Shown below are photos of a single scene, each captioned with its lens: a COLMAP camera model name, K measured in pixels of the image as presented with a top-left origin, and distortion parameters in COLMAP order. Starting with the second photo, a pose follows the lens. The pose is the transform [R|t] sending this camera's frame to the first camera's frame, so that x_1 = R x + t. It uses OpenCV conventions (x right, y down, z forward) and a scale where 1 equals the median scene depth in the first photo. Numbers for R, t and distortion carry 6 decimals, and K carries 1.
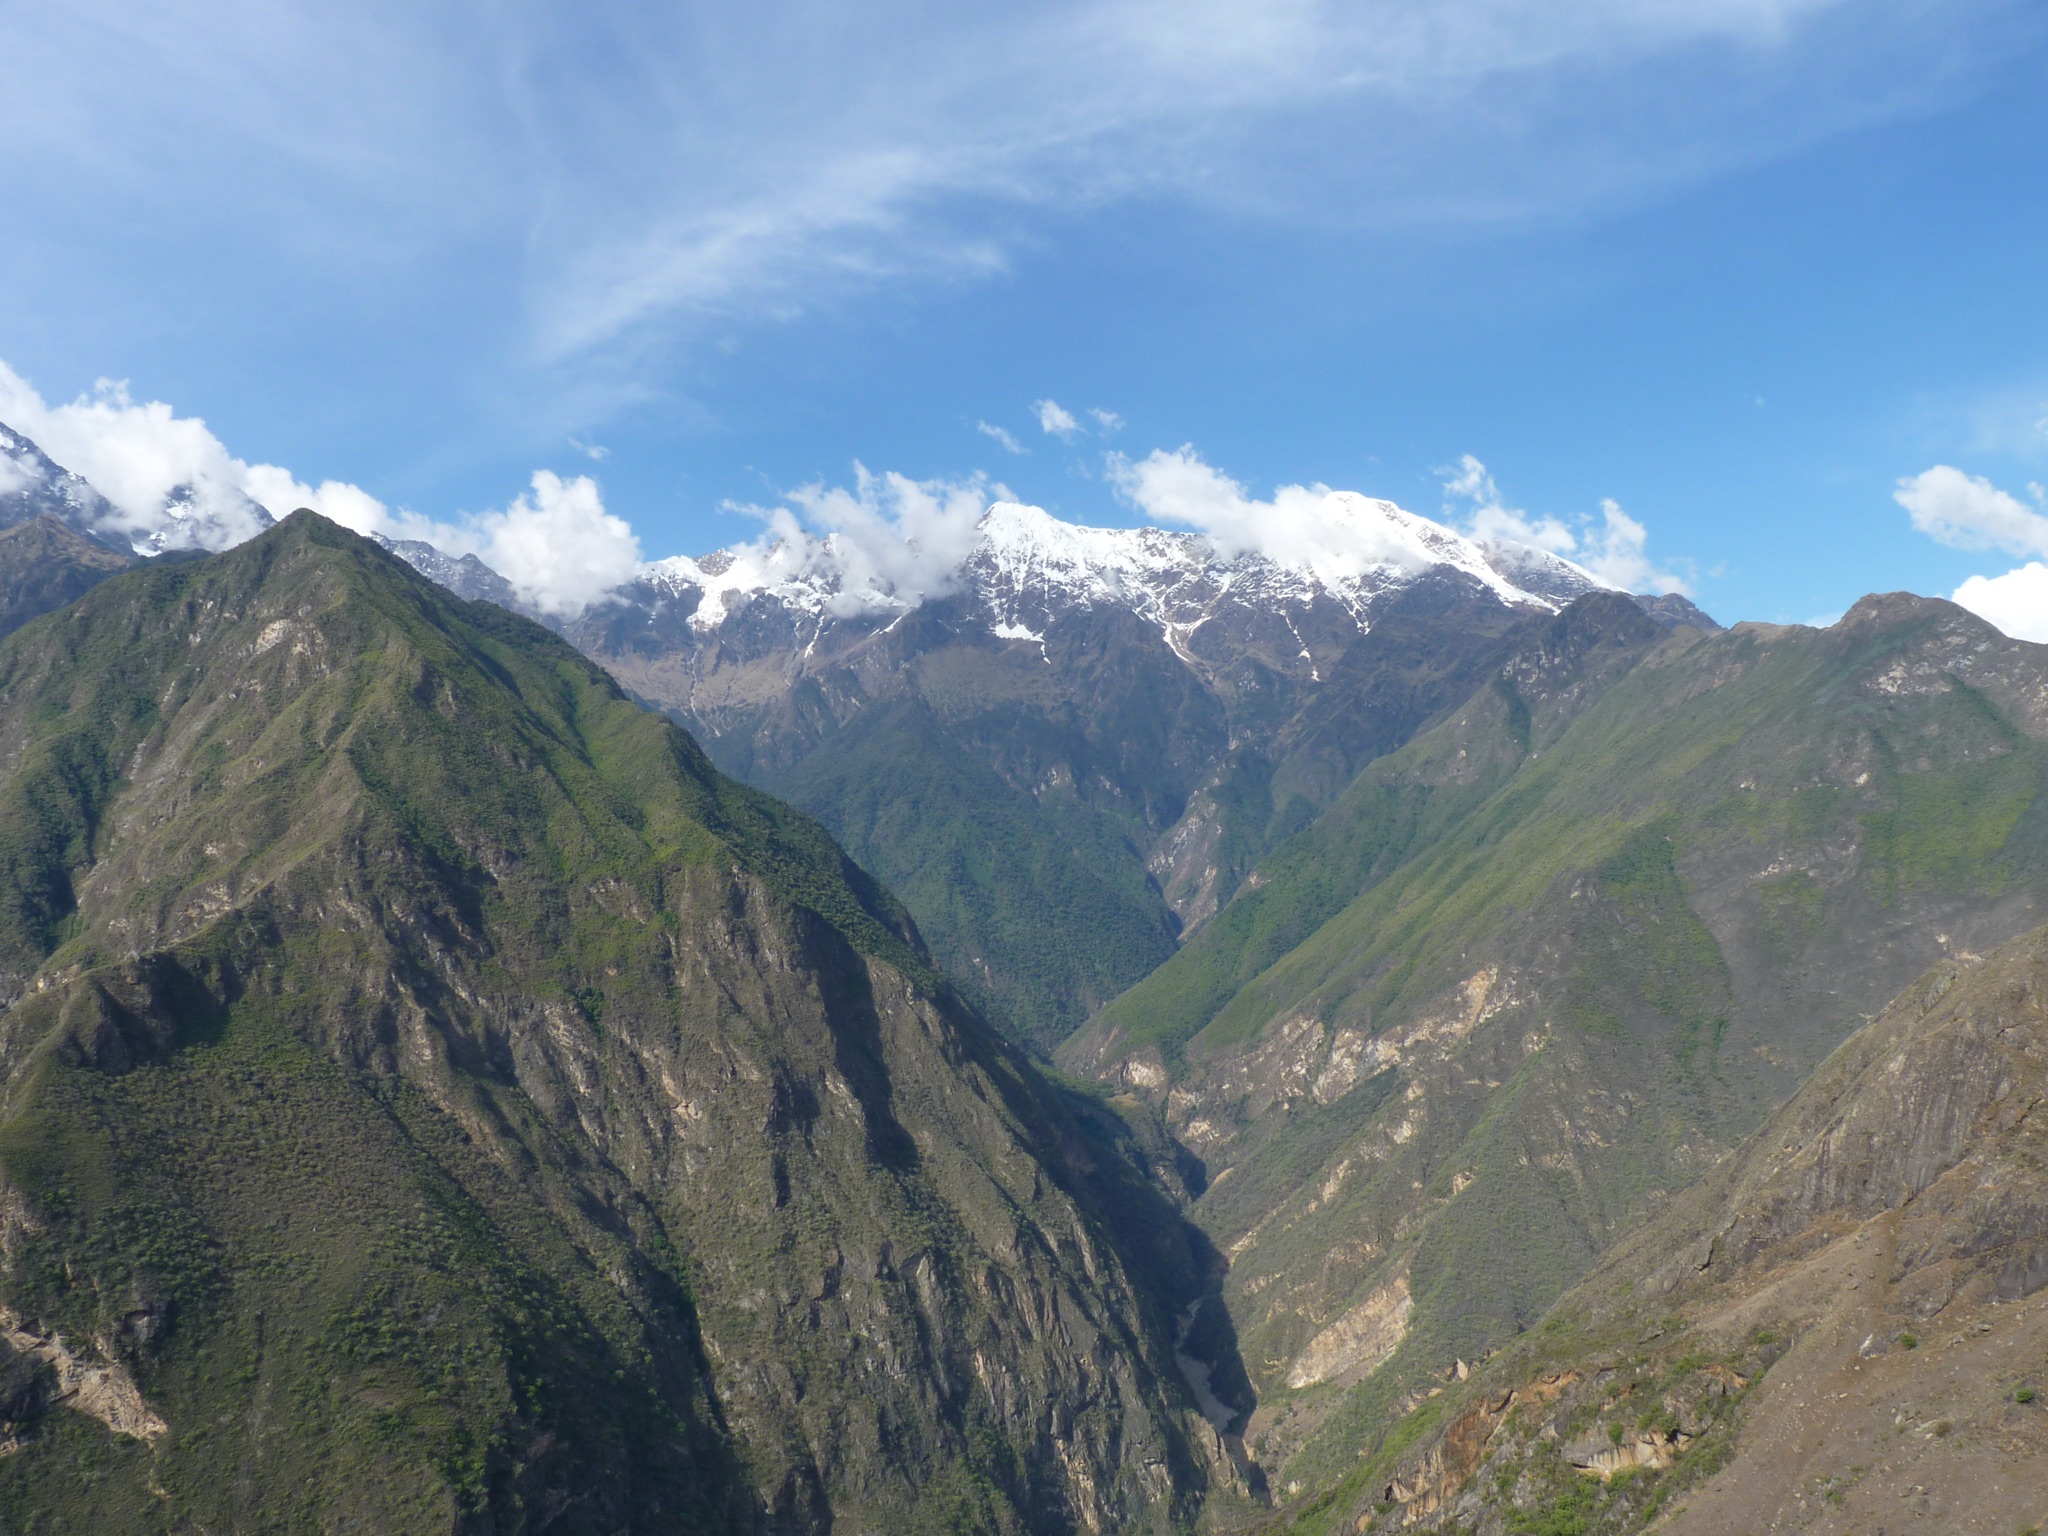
lens RADIAL K [[1644.8, 0, 1027.5], [0, 1644.8, 772.1], [0, 0, 1]] dist [-0.021818, 0.011894]
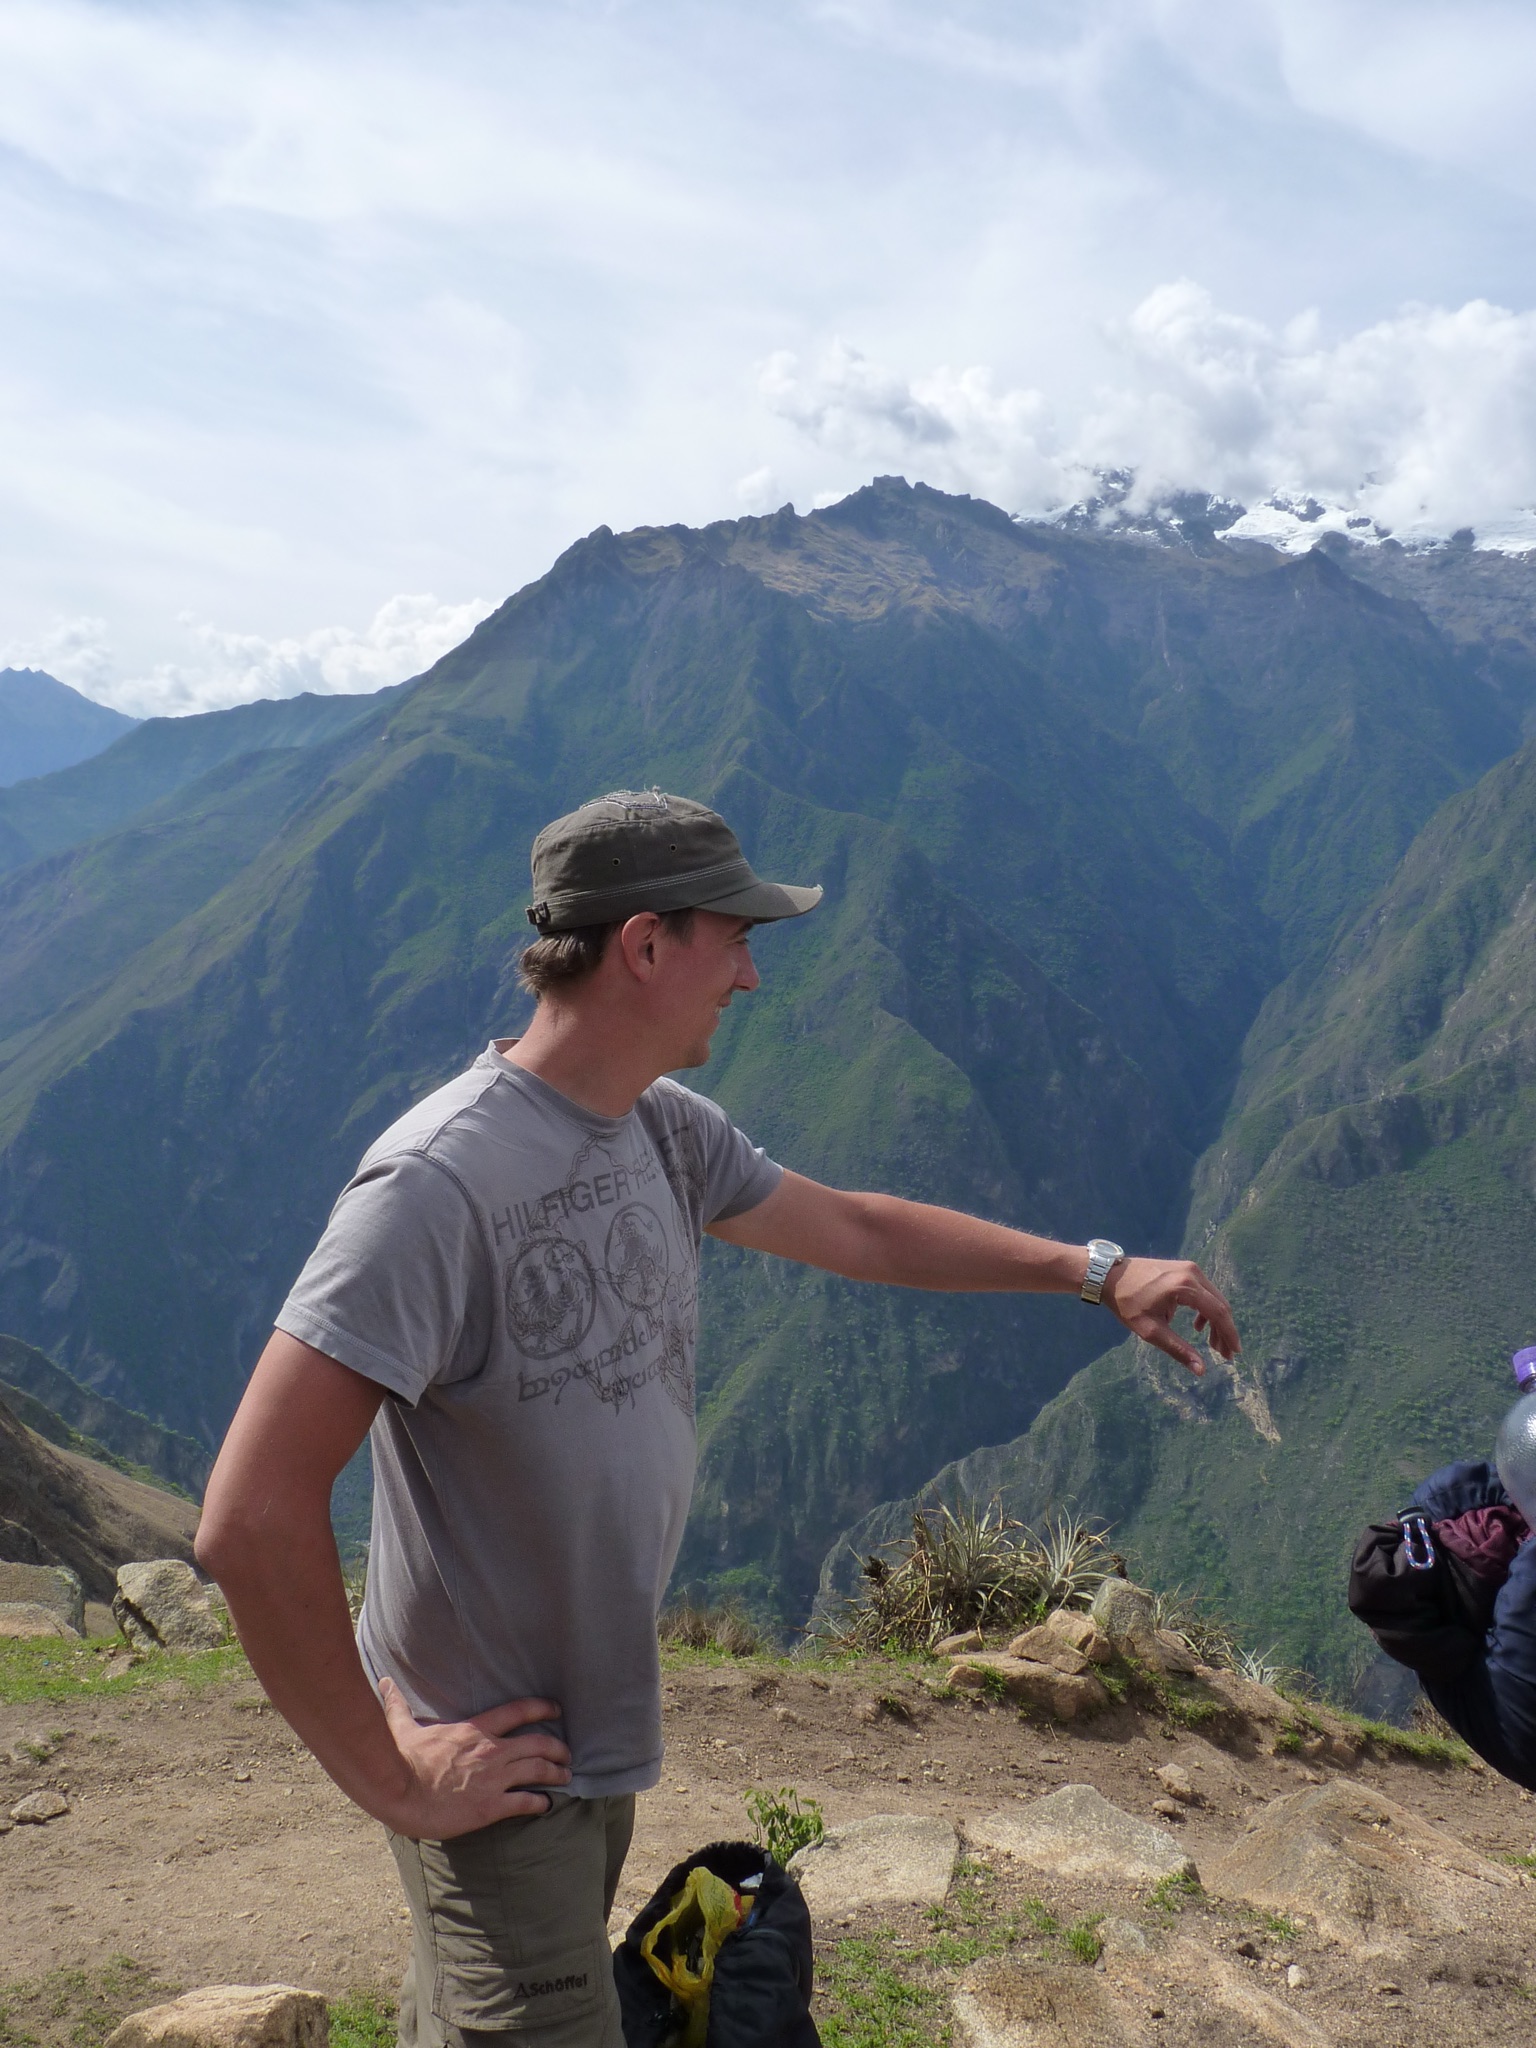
lens RADIAL K [[1644.8, 0, 764.6], [0, 1644.8, 1015.6], [0, 0, 1]] dist [-0.021818, 0.011894]
pose [[0.388404, 0.094992, -0.916580, 0.514499], [0.072394, 0.988453, 0.133118, -0.179290], [0.918641, -0.118058, 0.377042, 0.027029]]
